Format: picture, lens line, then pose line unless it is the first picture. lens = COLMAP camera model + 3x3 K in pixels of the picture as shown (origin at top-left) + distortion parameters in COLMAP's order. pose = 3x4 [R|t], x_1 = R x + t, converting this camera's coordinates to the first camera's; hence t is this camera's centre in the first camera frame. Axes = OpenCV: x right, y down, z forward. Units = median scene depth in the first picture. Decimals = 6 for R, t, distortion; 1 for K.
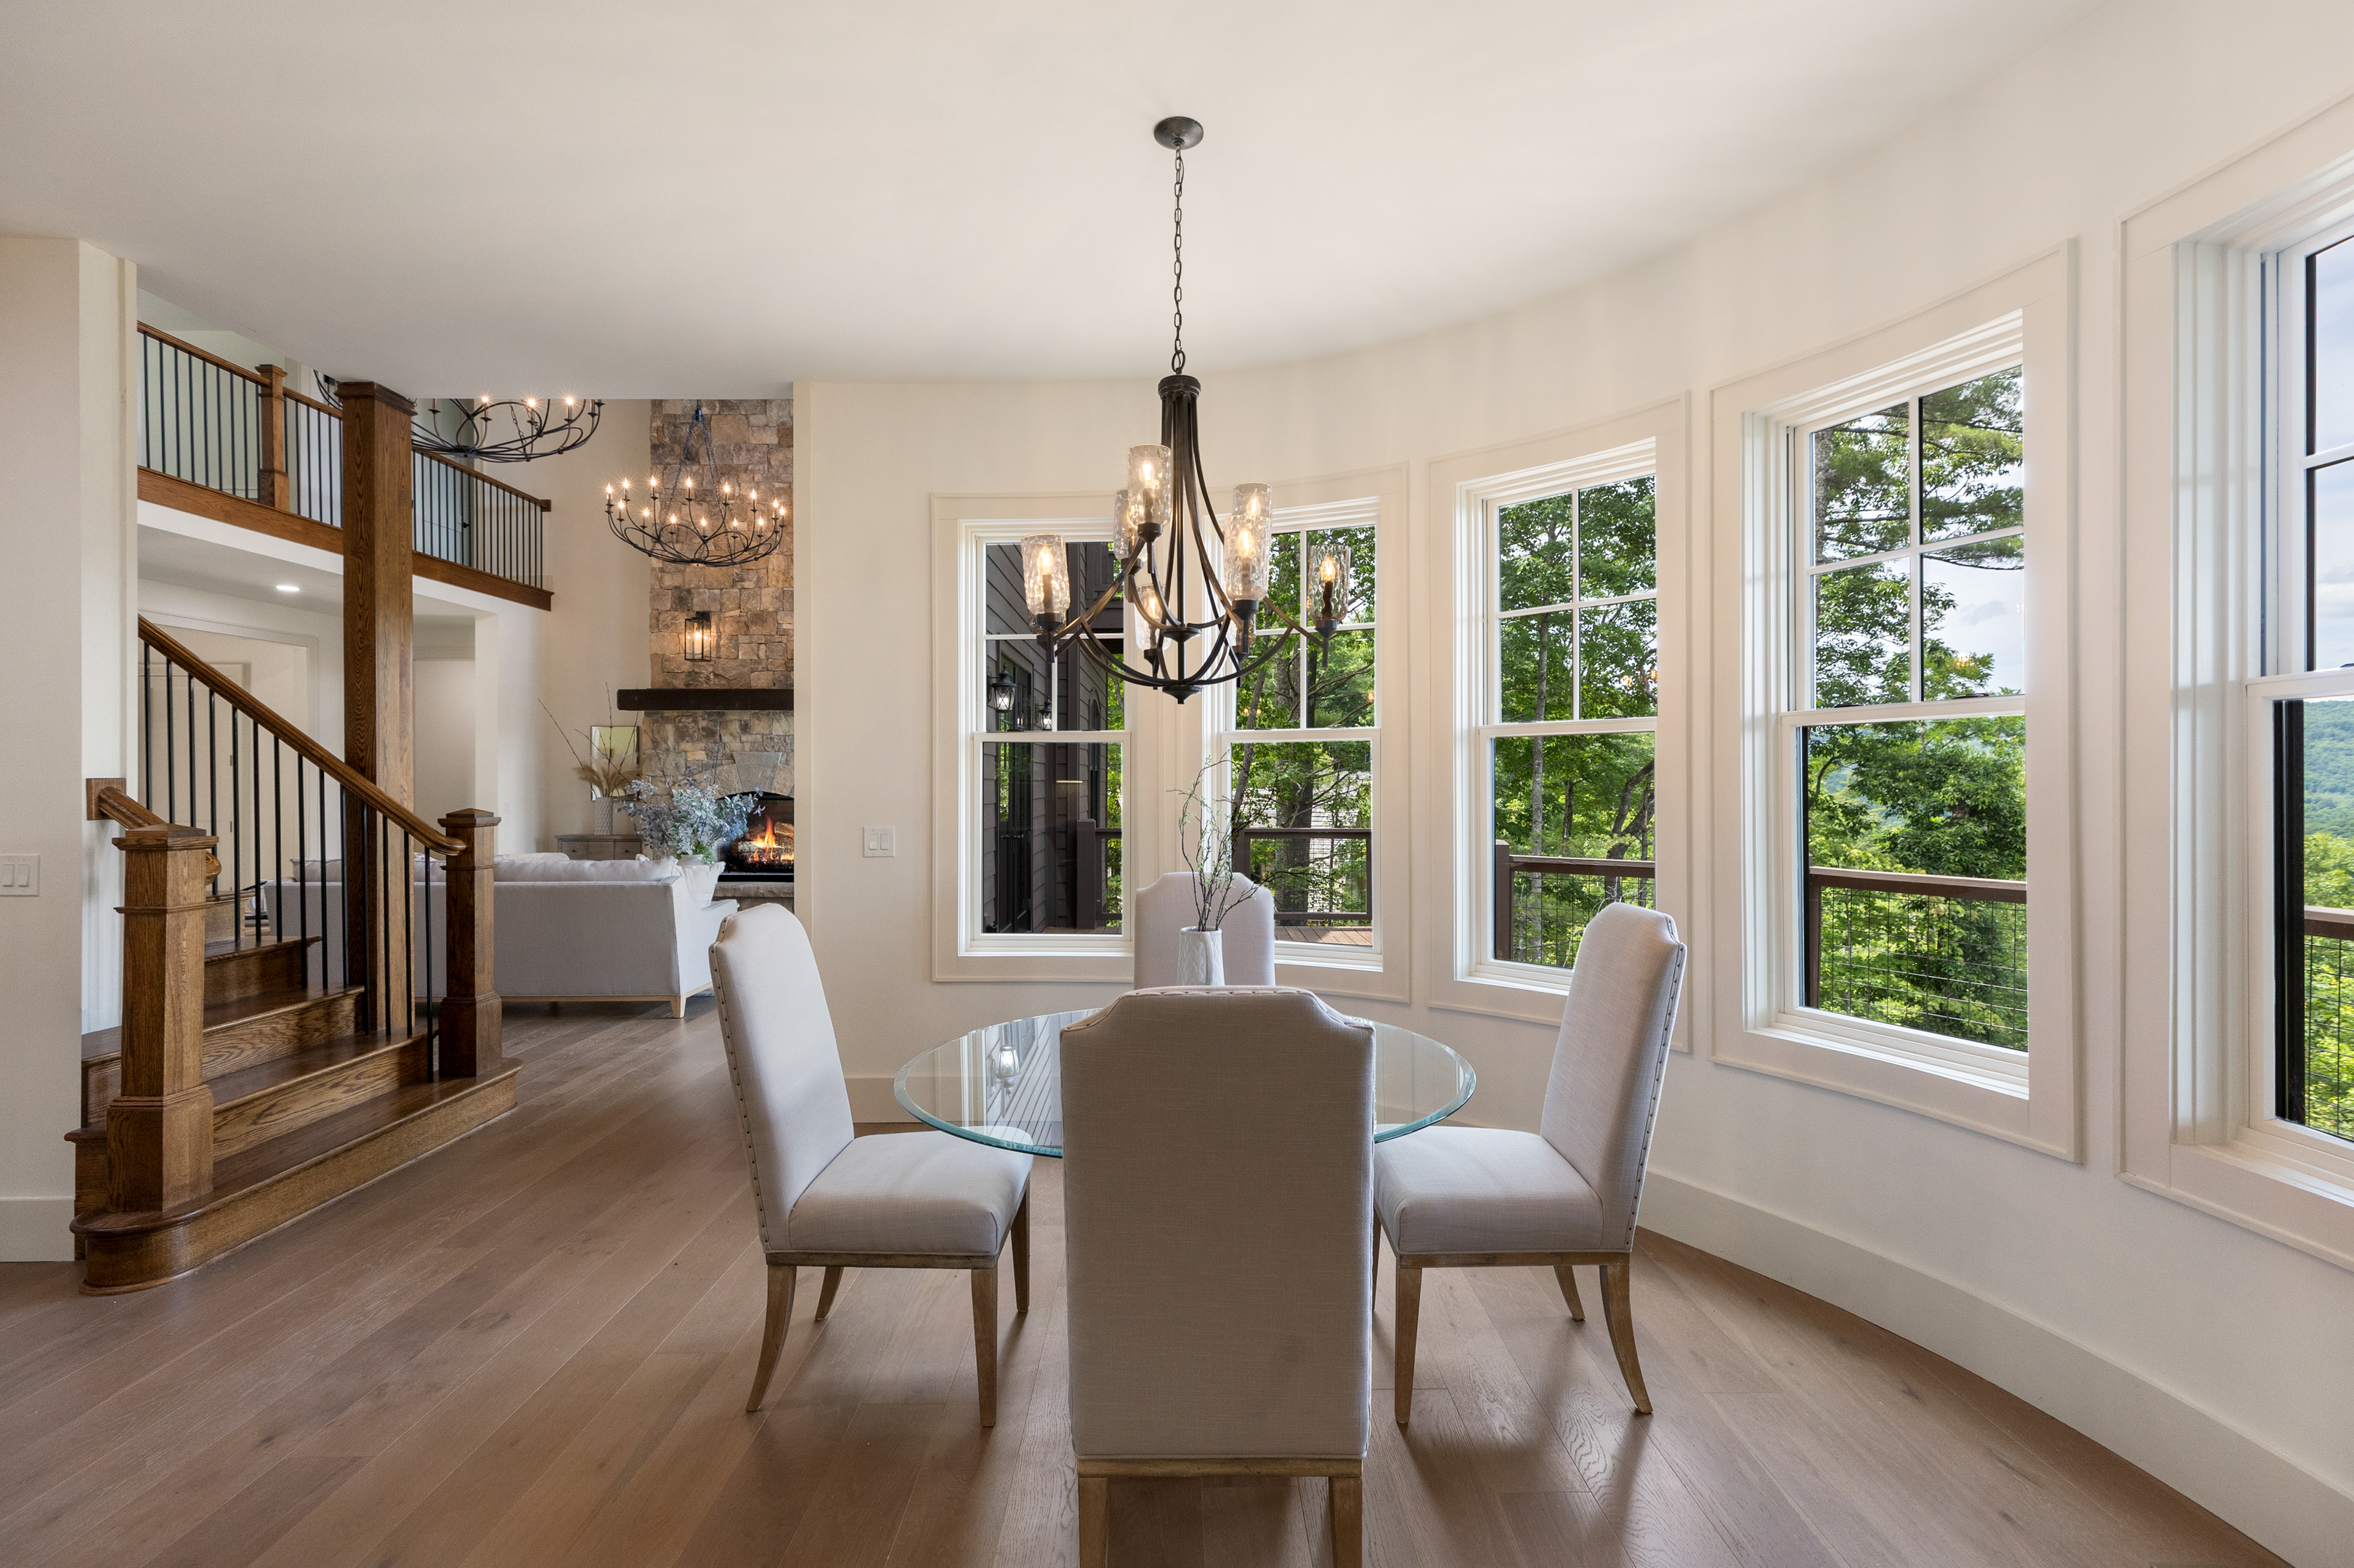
lens RADIAL K [[1073.9, 0, 1183.5], [0, 1073.9, 781.7], [0, 0, 1]] dist [0.003313, 0.000445]
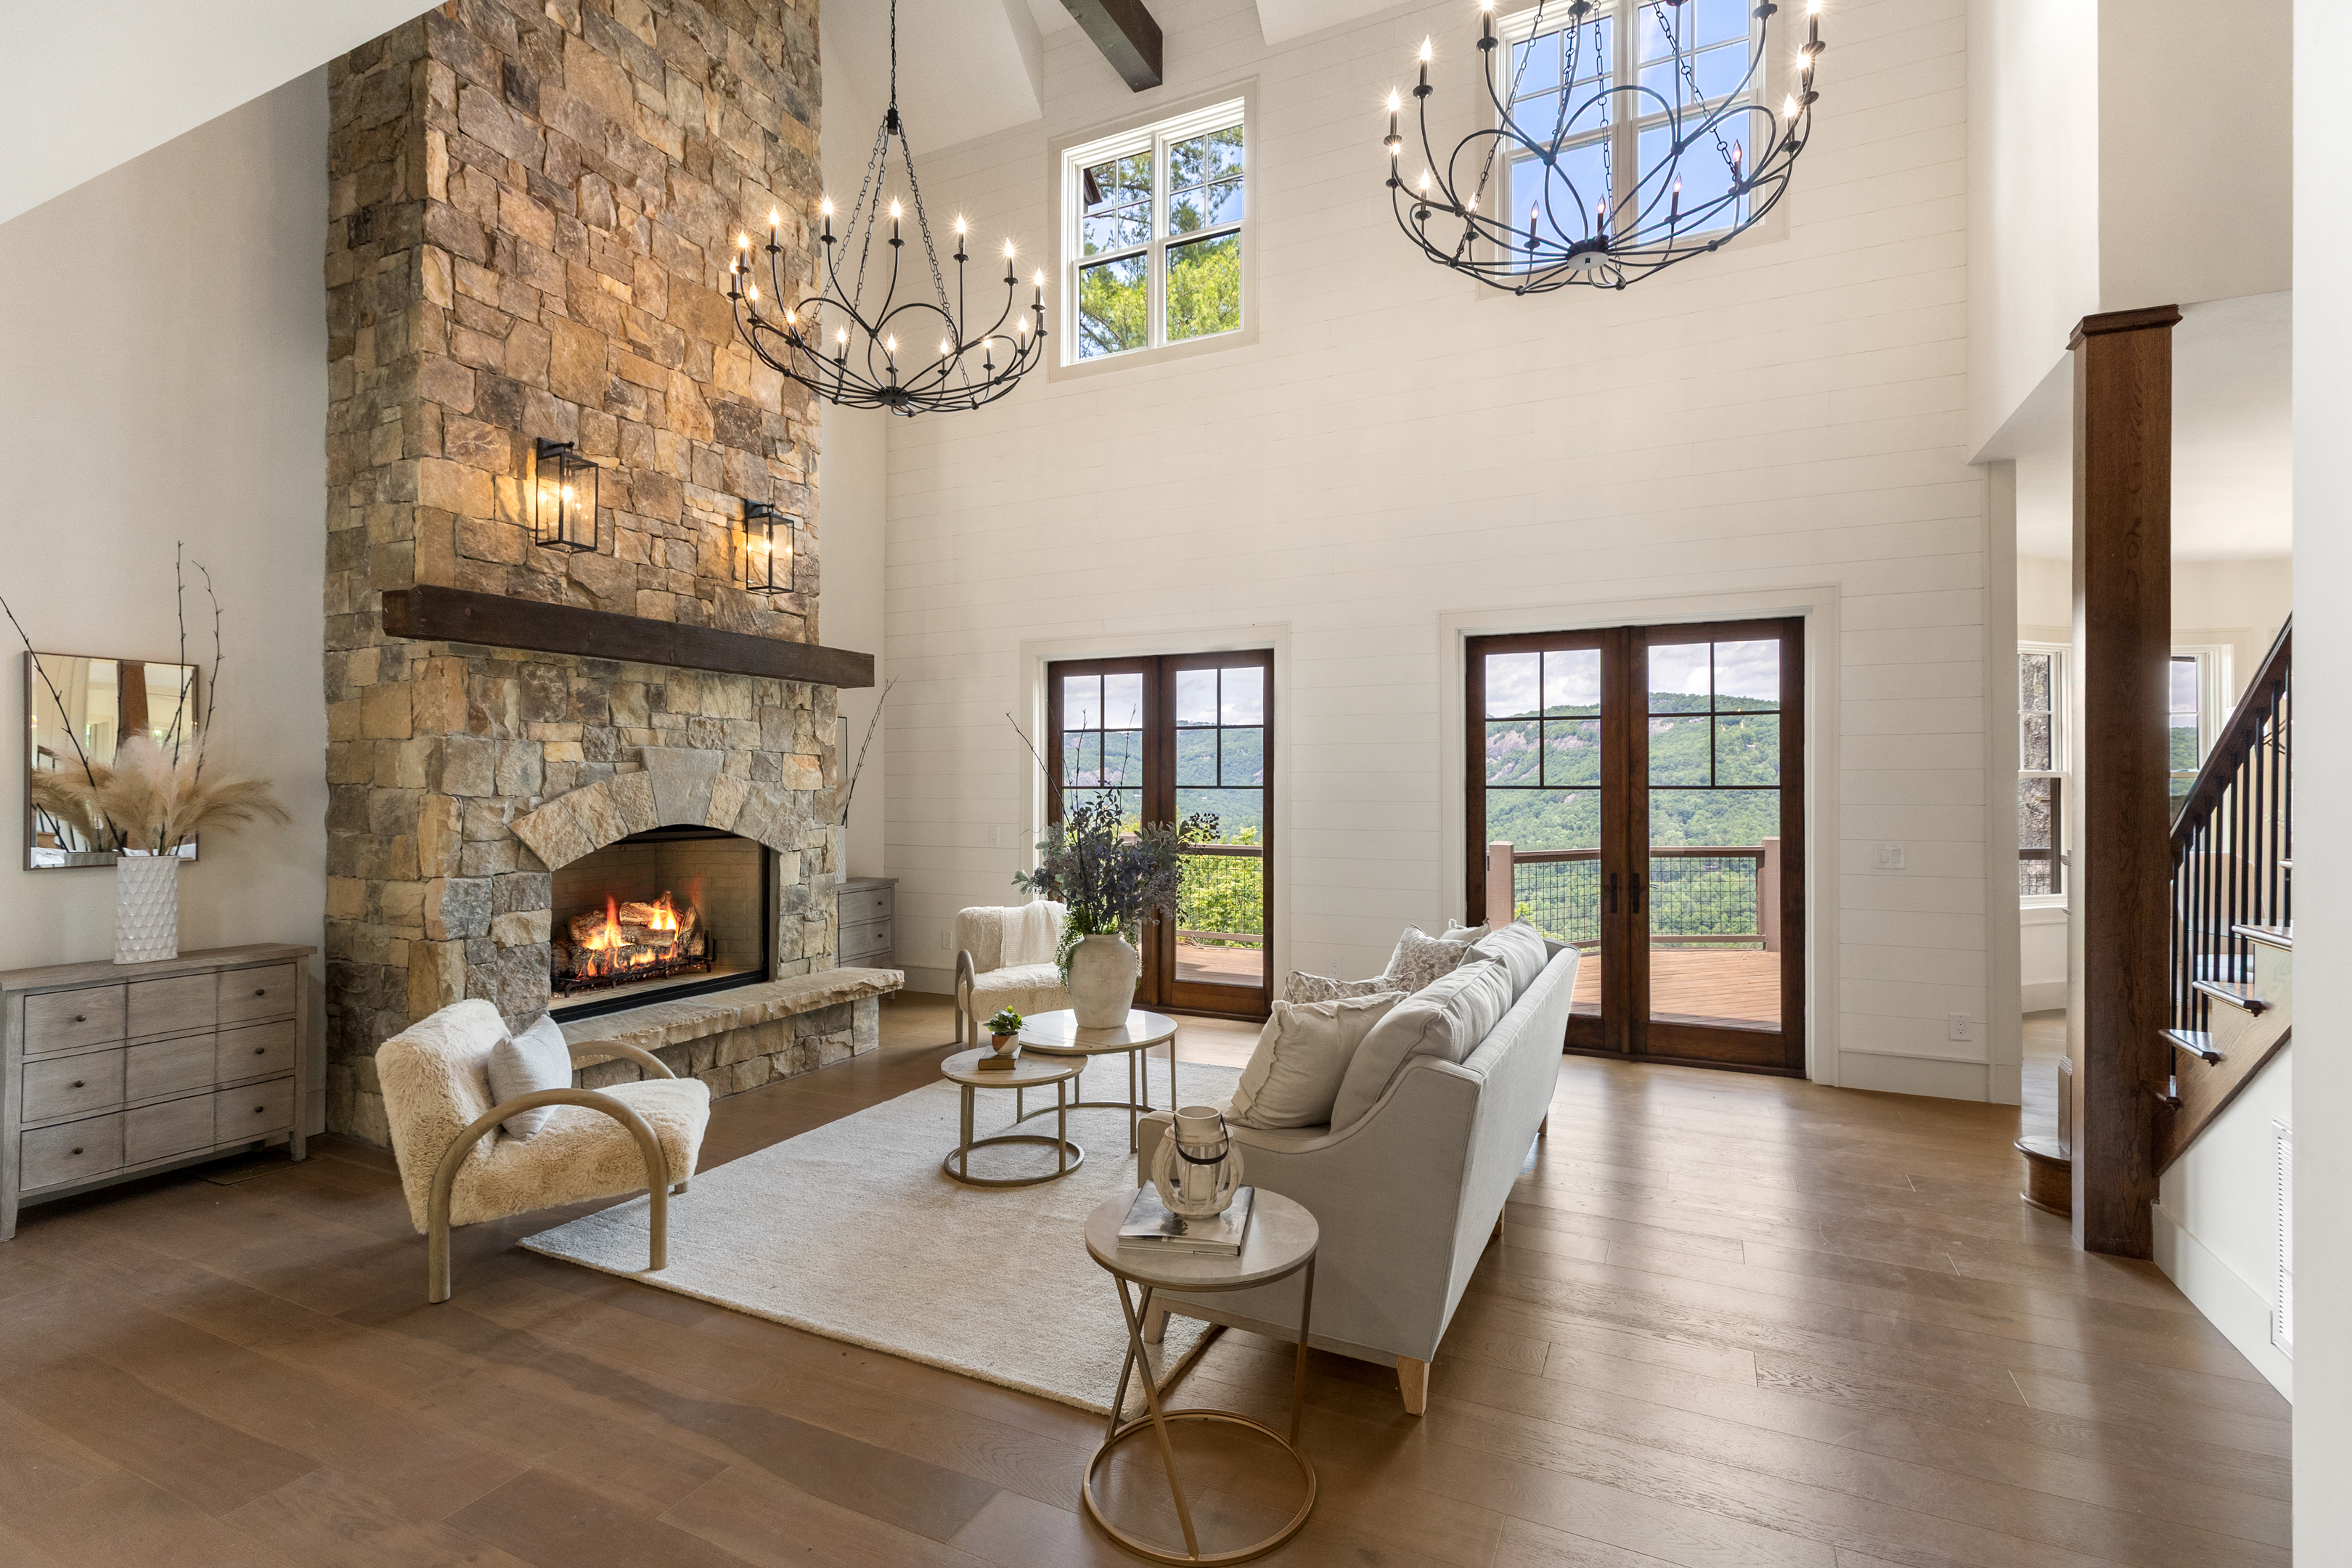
lens RADIAL K [[1073.0, 0, 1182.5], [0, 1073.0, 781.7], [0, 0, 1]] dist [0.003313, 0.000445]
pose [[0.435519, 0.002422, 0.900176, -1.833055], [0.000759, 0.999995, -0.003058, -0.023664], [-0.900179, 0.002015, 0.435515, 1.356596]]
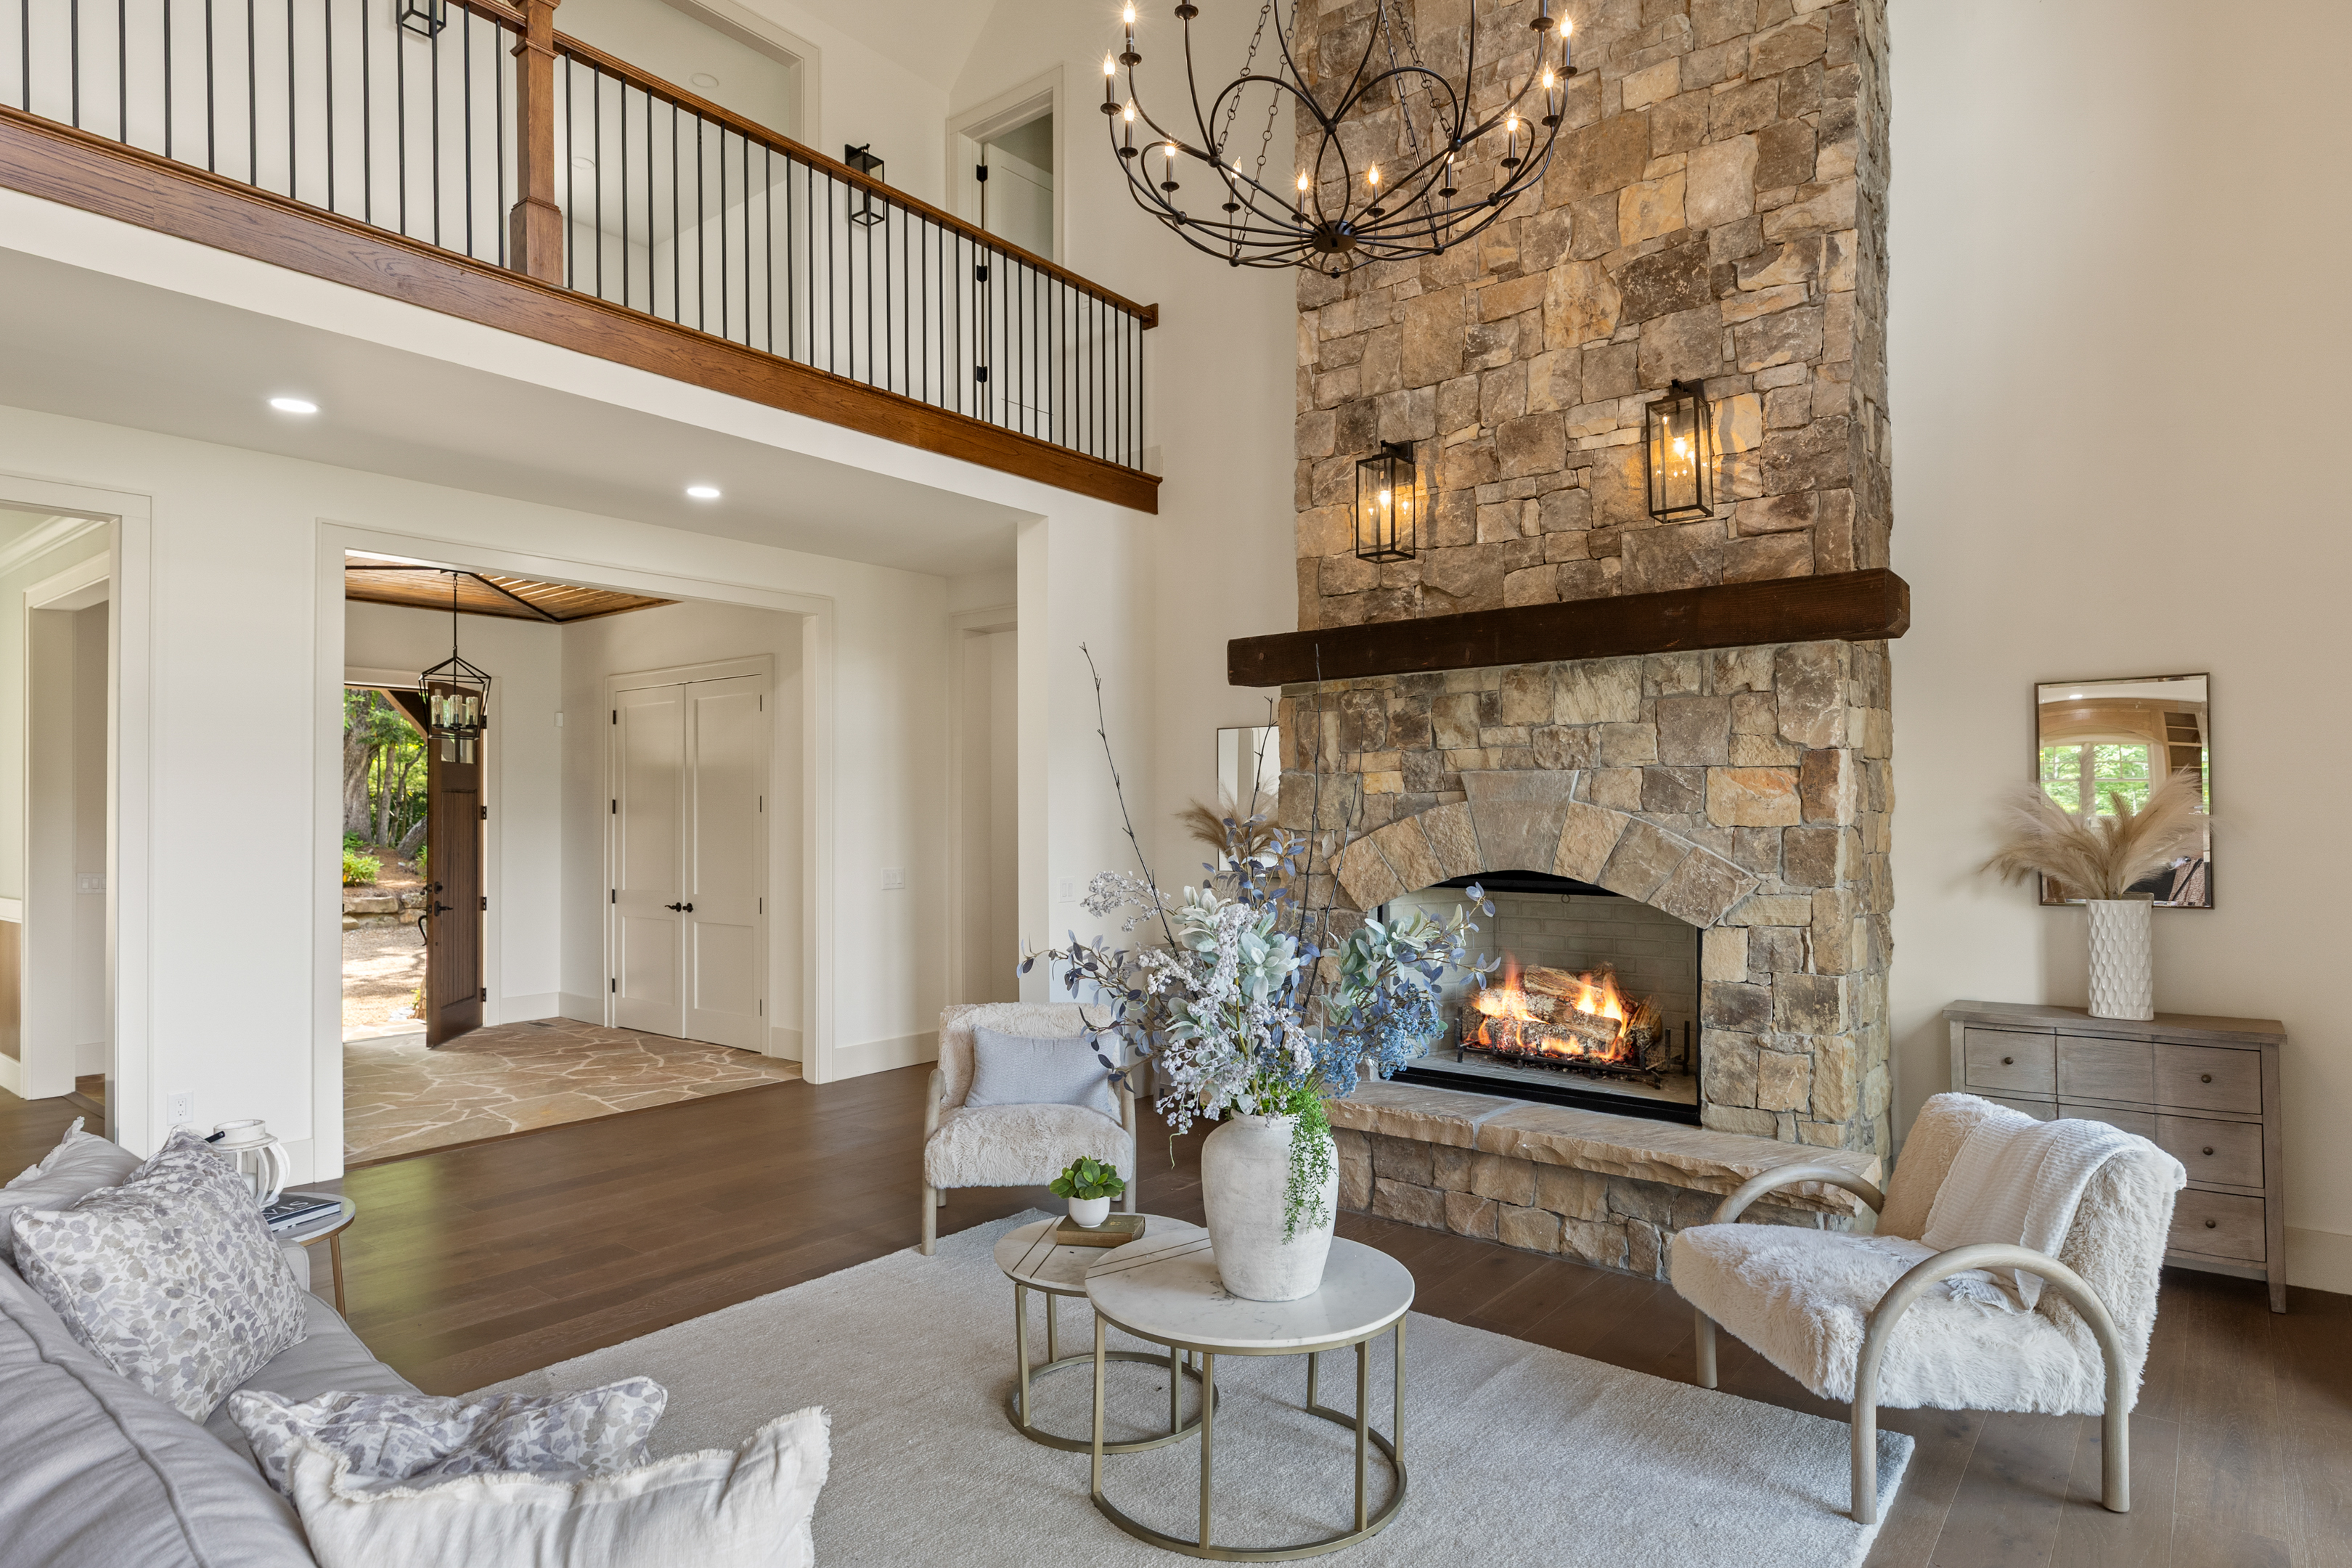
lens RADIAL K [[1301.1, 0, 1182.1], [0, 1301.1, 809.9], [0, 0, 1]] dist [0.003522, 0.002120]
pose [[0.777111, -0.005954, -0.629335, -0.467905], [0.002678, 0.999977, -0.006154, -0.025574], [0.629357, 0.003097, 0.777110, 1.342258]]
